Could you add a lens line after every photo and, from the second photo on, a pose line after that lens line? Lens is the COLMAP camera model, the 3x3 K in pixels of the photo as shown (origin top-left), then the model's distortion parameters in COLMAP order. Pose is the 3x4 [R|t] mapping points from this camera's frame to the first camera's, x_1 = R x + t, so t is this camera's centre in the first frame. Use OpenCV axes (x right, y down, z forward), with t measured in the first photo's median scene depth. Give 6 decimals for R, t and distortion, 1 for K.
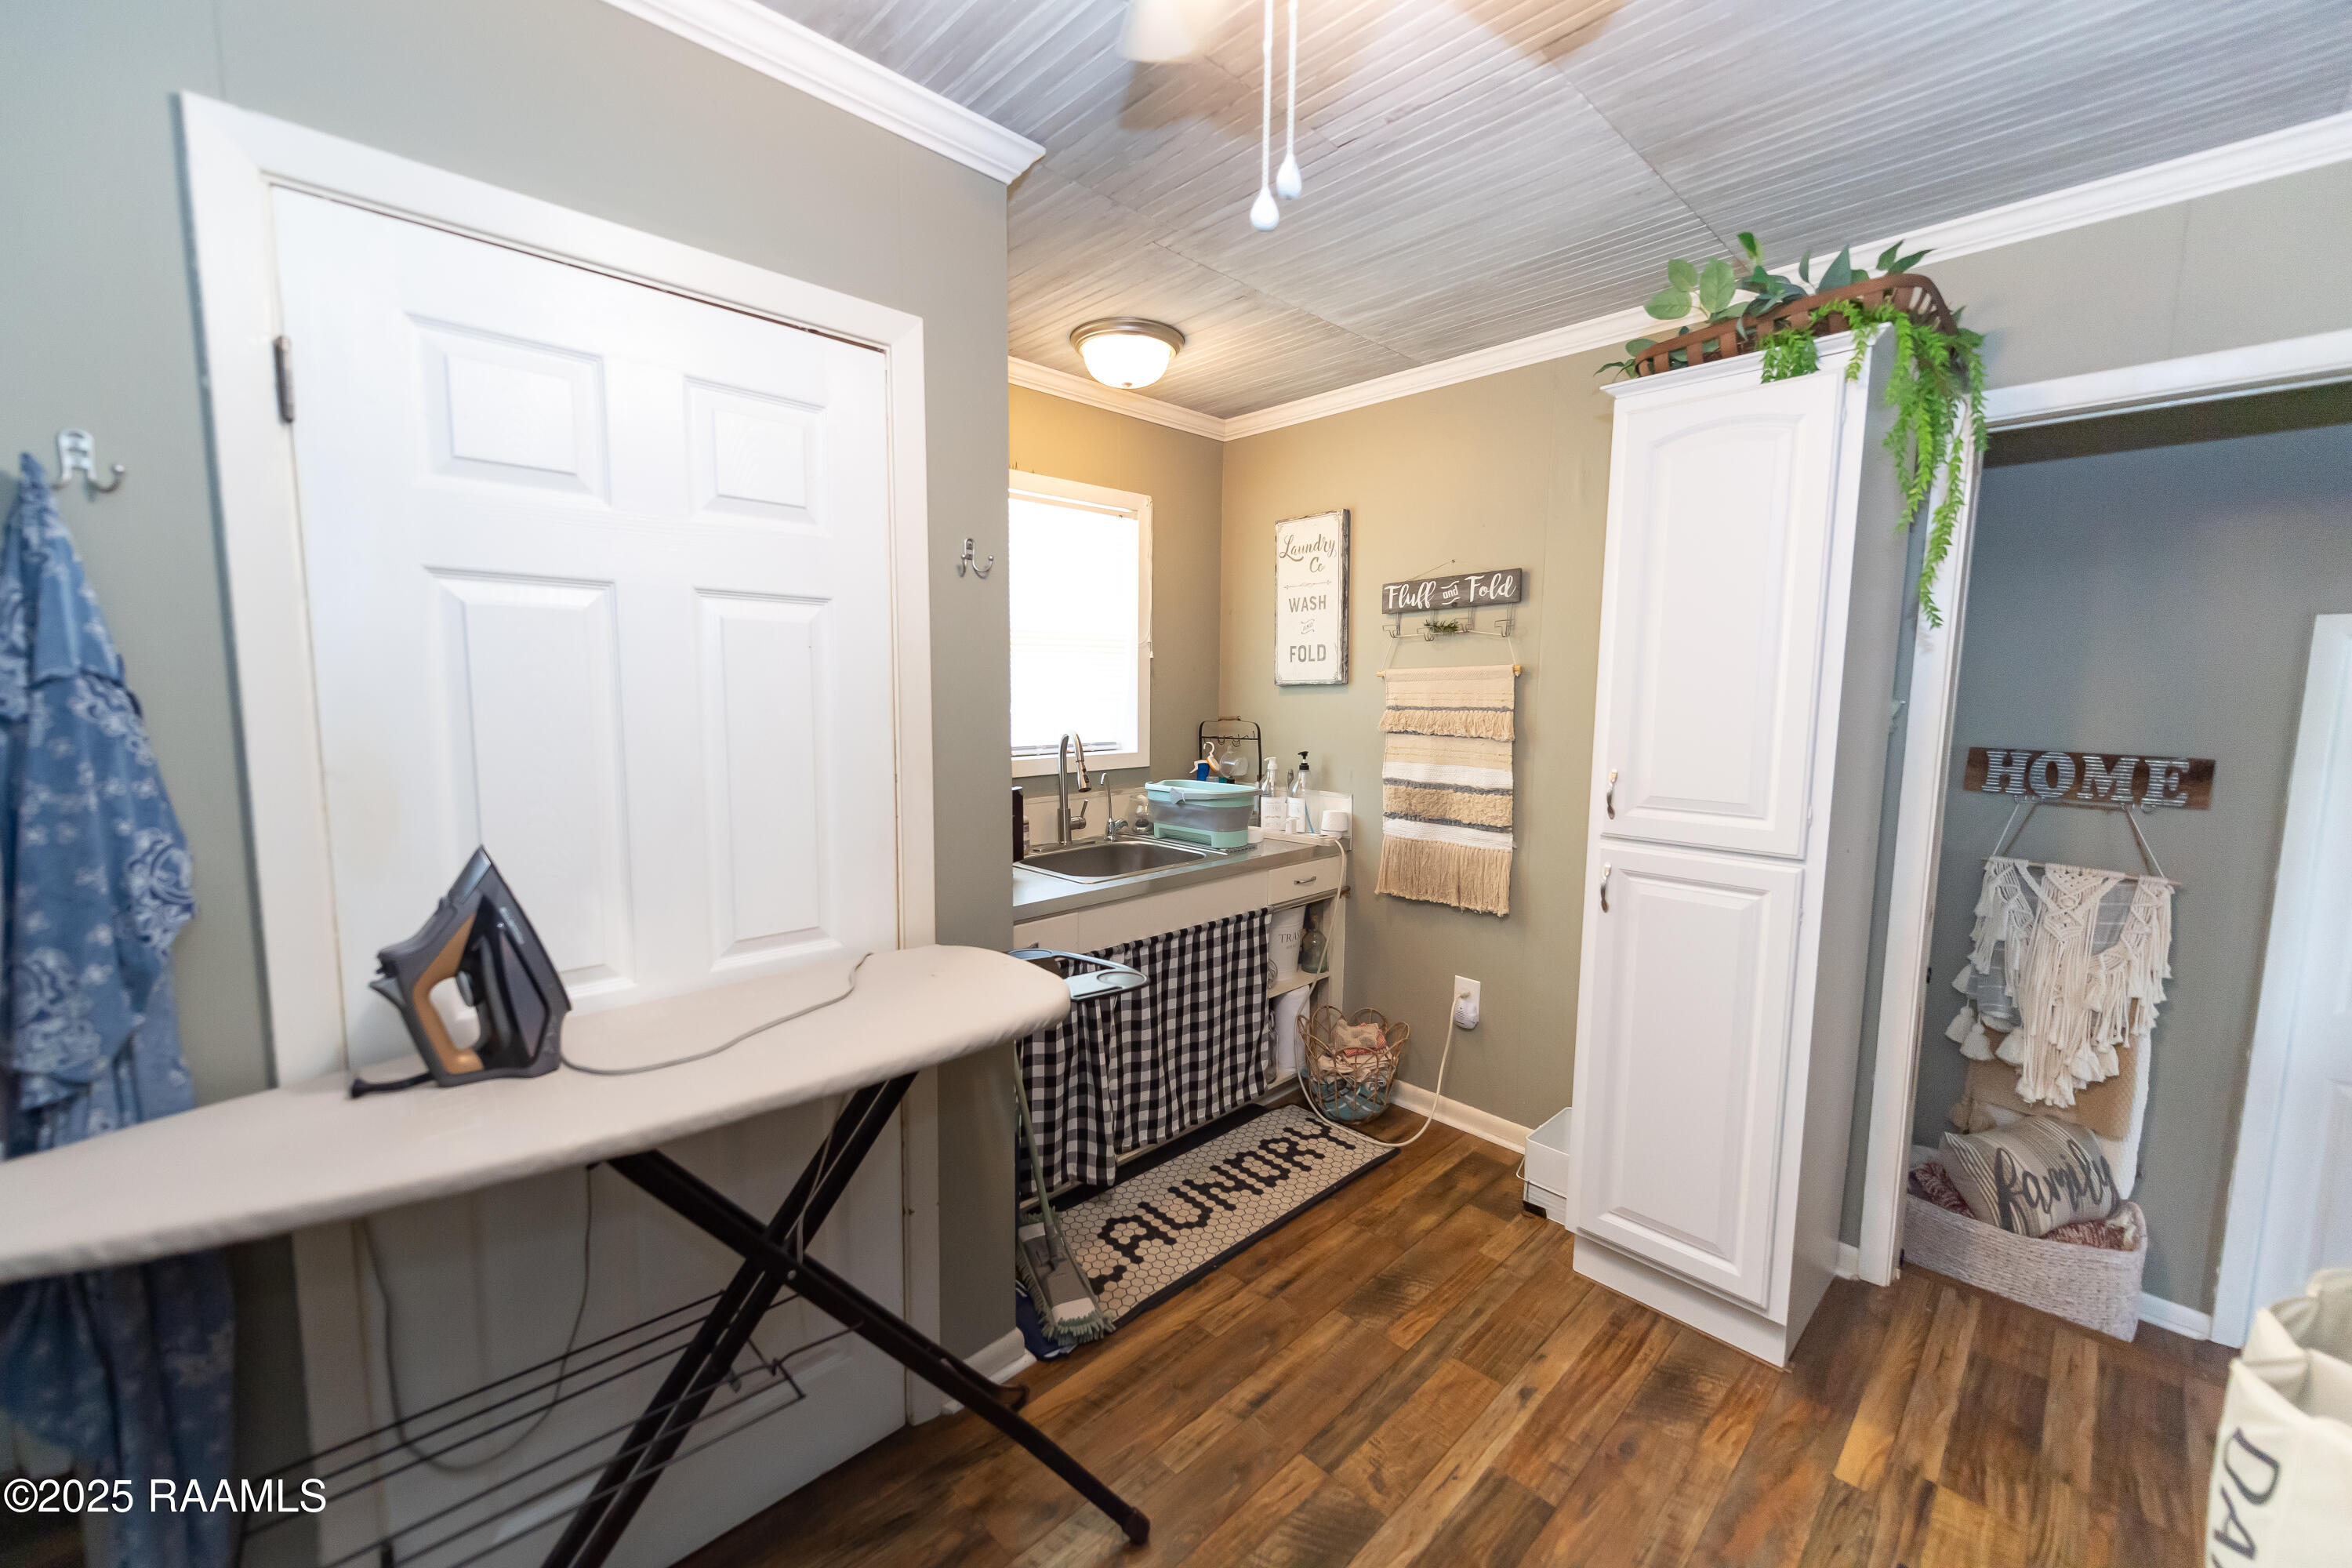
lens RADIAL K [[965.1, 0, 1176.0], [0, 965.1, 784.0], [0, 0, 1]] dist [0.015976, -0.005350]
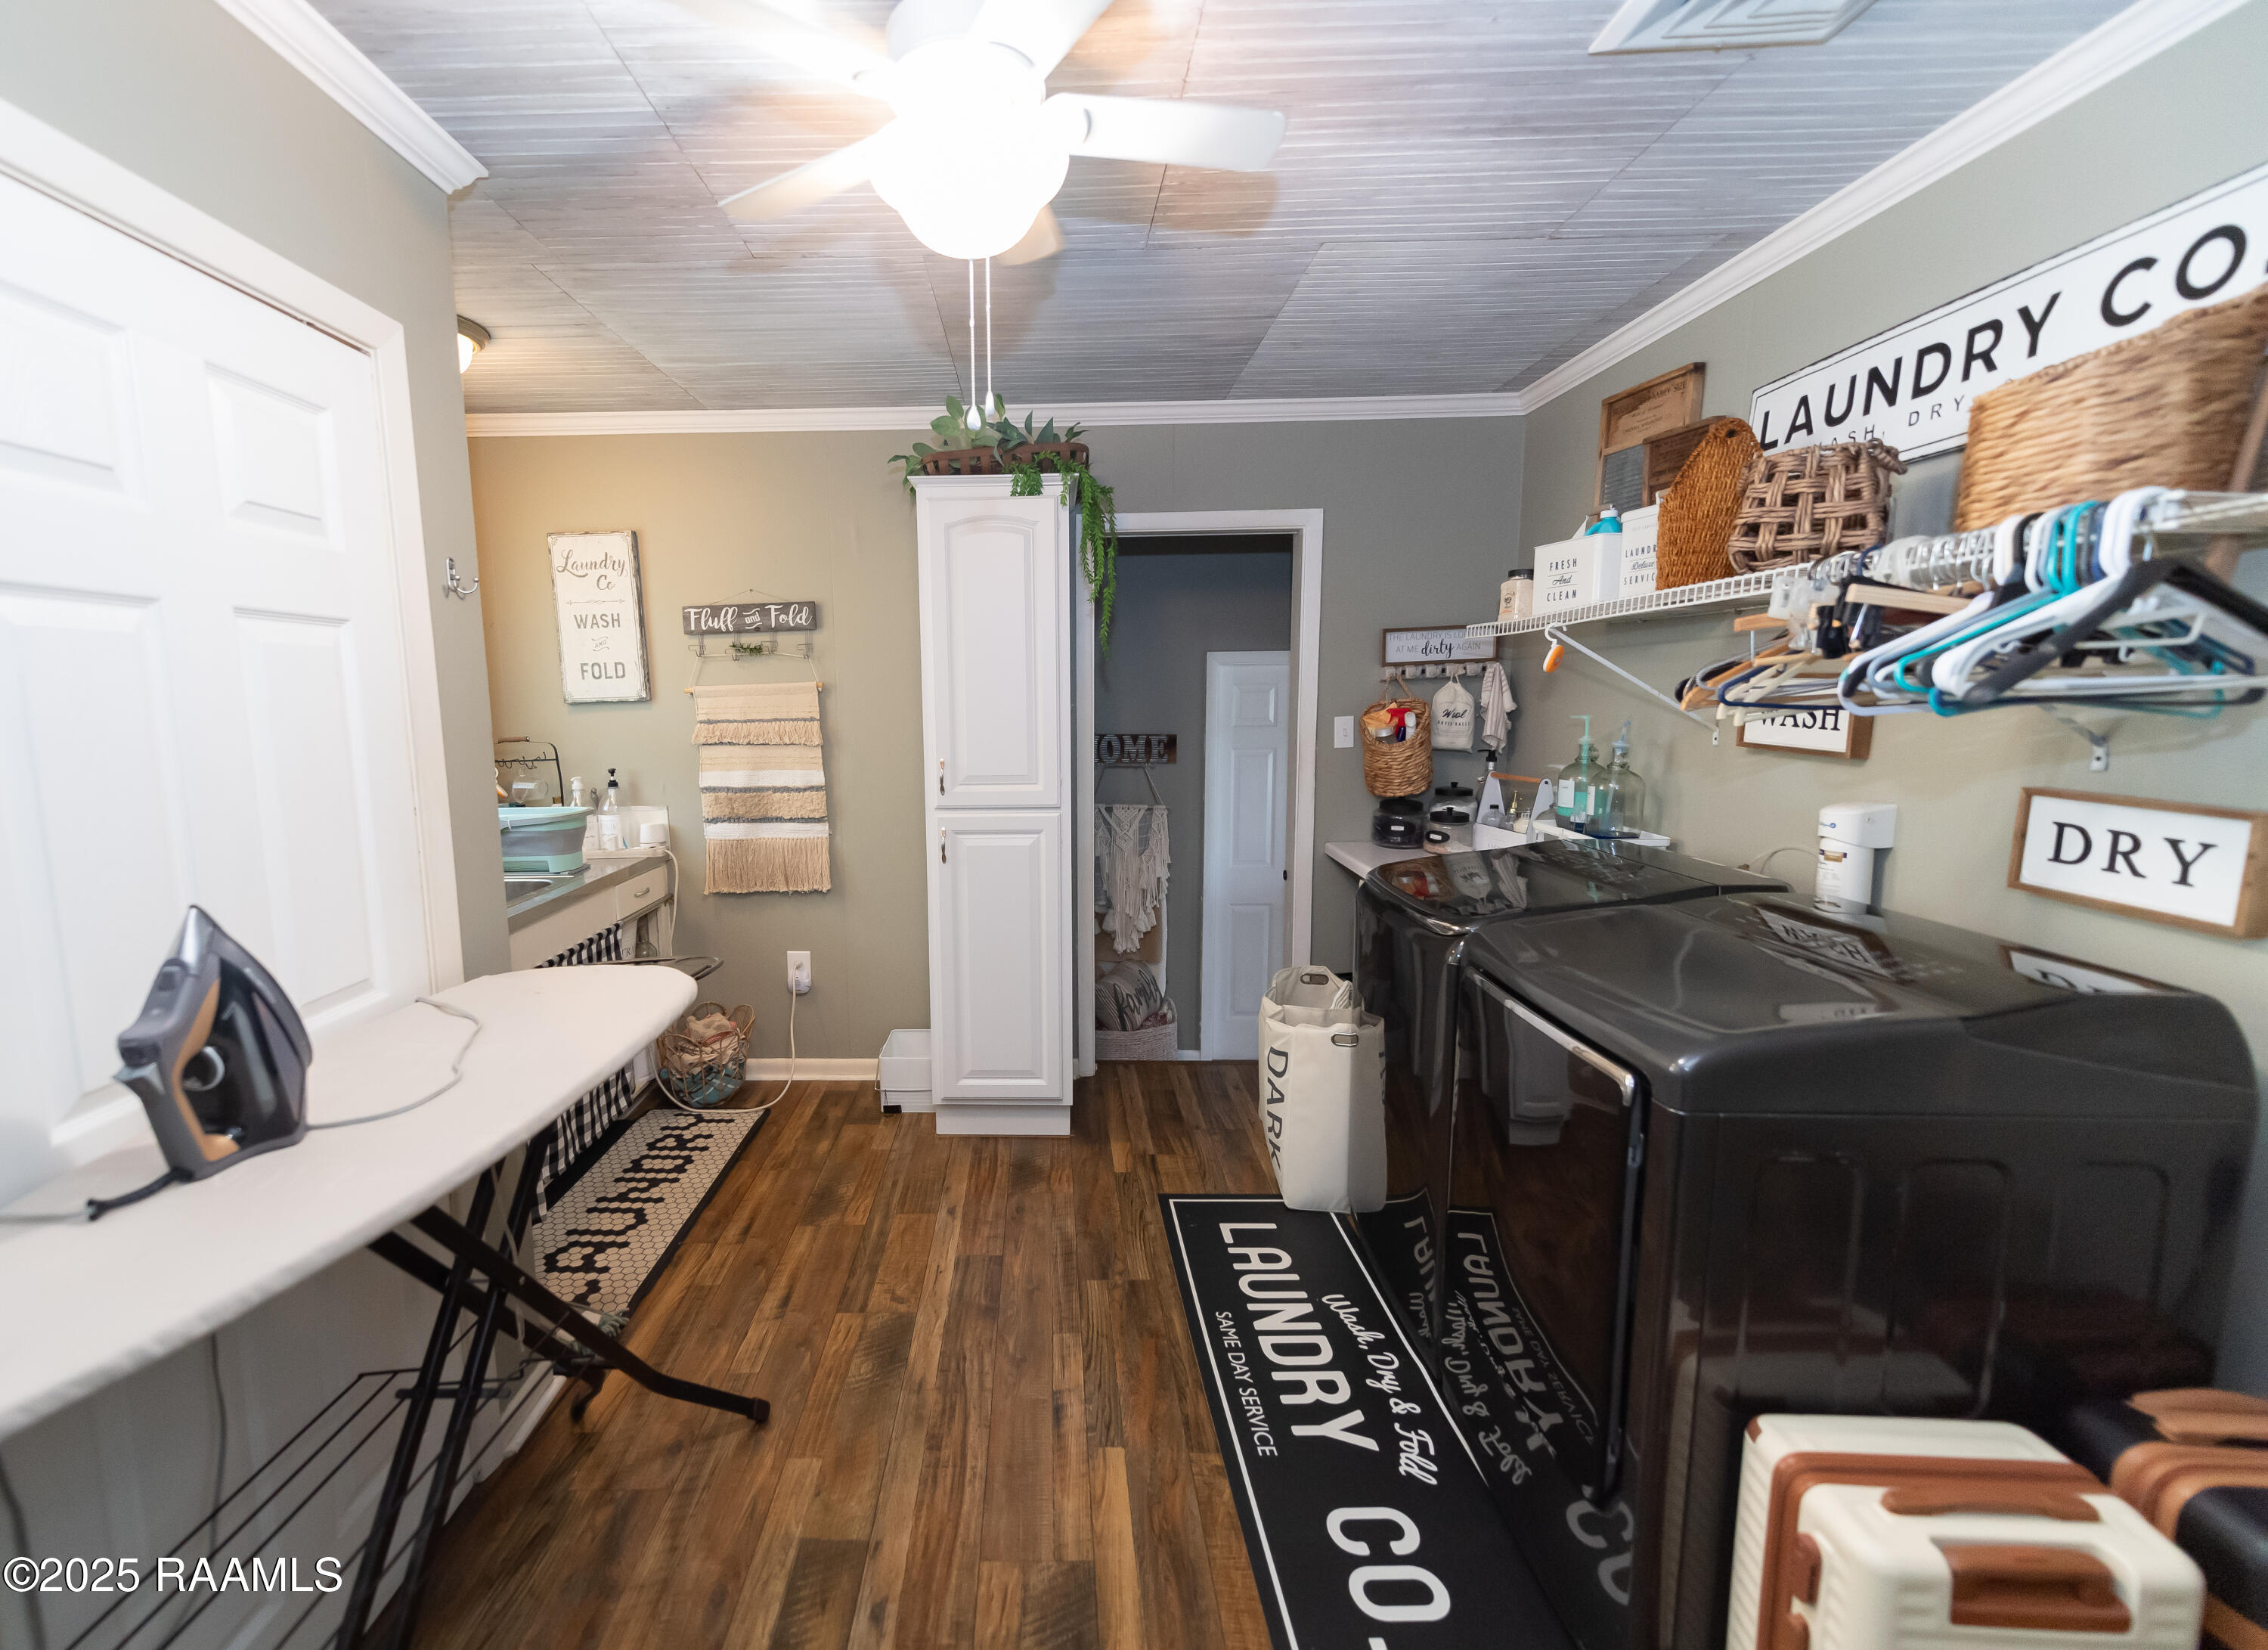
lens RADIAL K [[962.6, 0, 1134.0], [0, 962.6, 825.0], [0, 0, 1]] dist [0.008870, -0.000255]
pose [[0.658101, -0.117777, 0.743661, -0.302896], [0.094305, 0.992806, 0.073781, 0.002098], [-0.747001, 0.021575, 0.664473, -0.086137]]
